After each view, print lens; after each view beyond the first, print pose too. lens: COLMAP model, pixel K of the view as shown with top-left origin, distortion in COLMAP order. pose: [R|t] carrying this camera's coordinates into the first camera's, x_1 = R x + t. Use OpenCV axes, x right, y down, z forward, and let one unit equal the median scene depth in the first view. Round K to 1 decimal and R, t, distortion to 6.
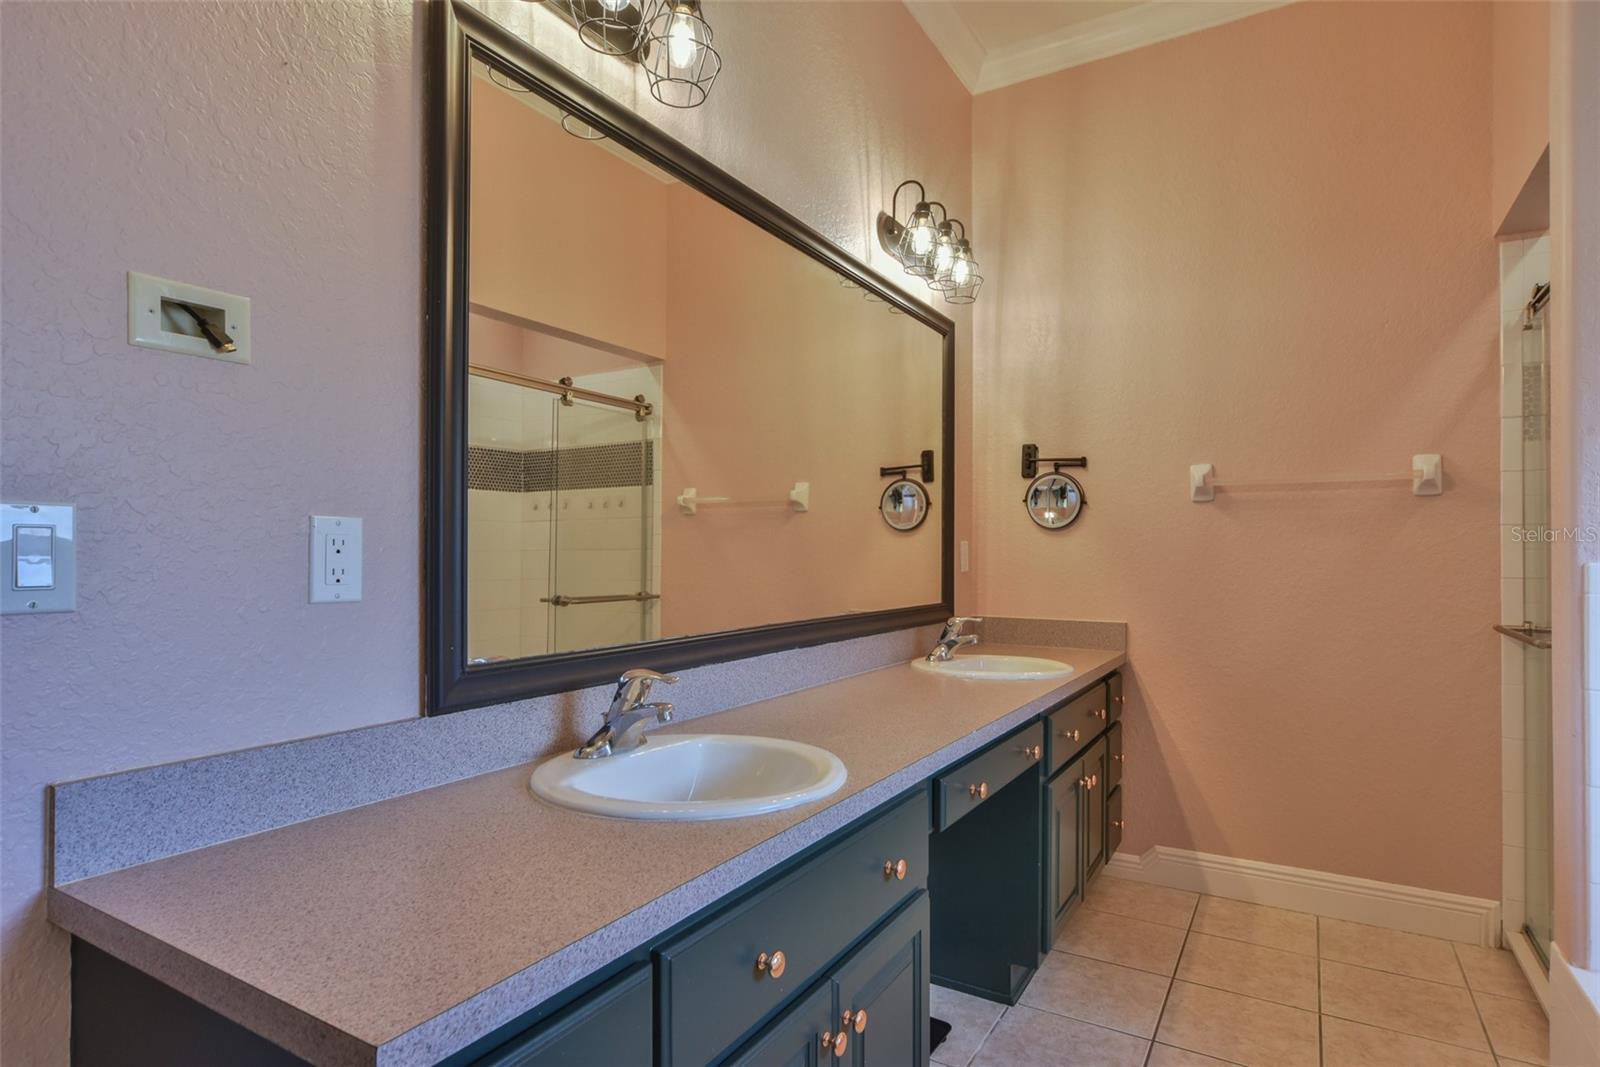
lens RADIAL K [[850.3, 0, 795.9], [0, 850.3, 541.2], [0, 0, 1]] dist [-0.003628, -0.000295]
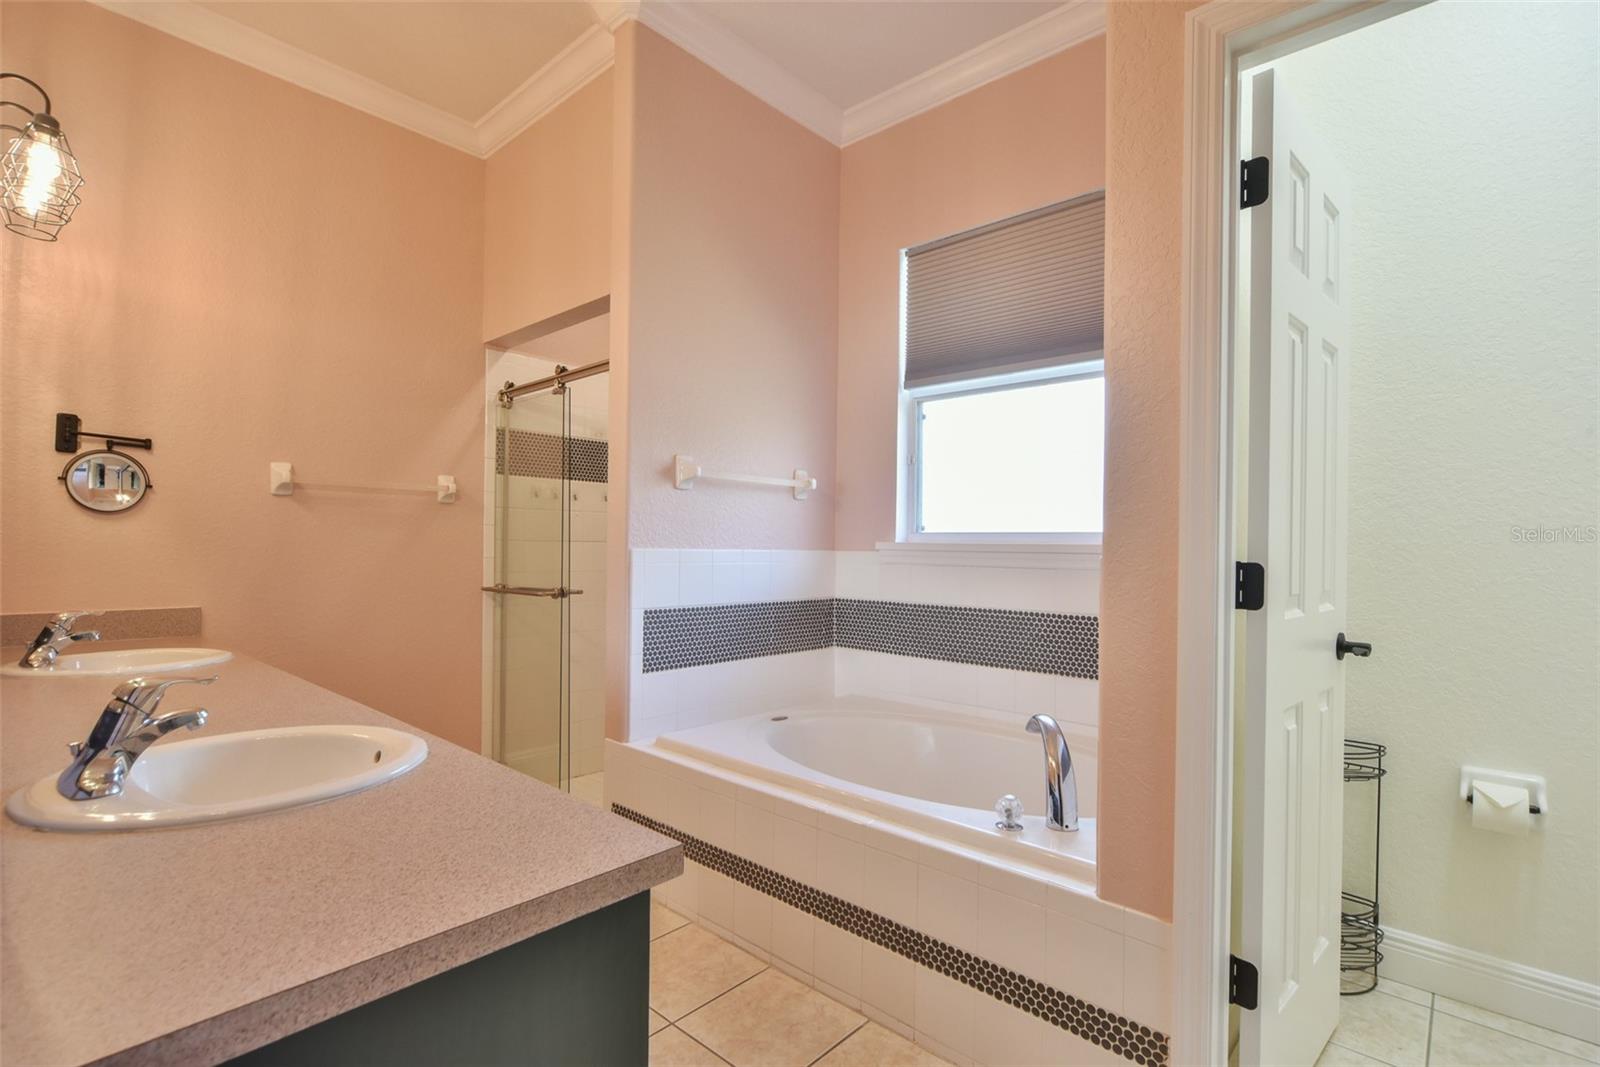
lens RADIAL K [[733.7, 0, 793.3], [0, 733.7, 544.0], [0, 0, 1]] dist [-0.011099, -0.000319]
pose [[0.185804, 0.001298, 0.982586, -0.346899], [-0.024922, 0.999684, 0.003392, -0.001344], [-0.982271, -0.025119, 0.185778, 0.130503]]
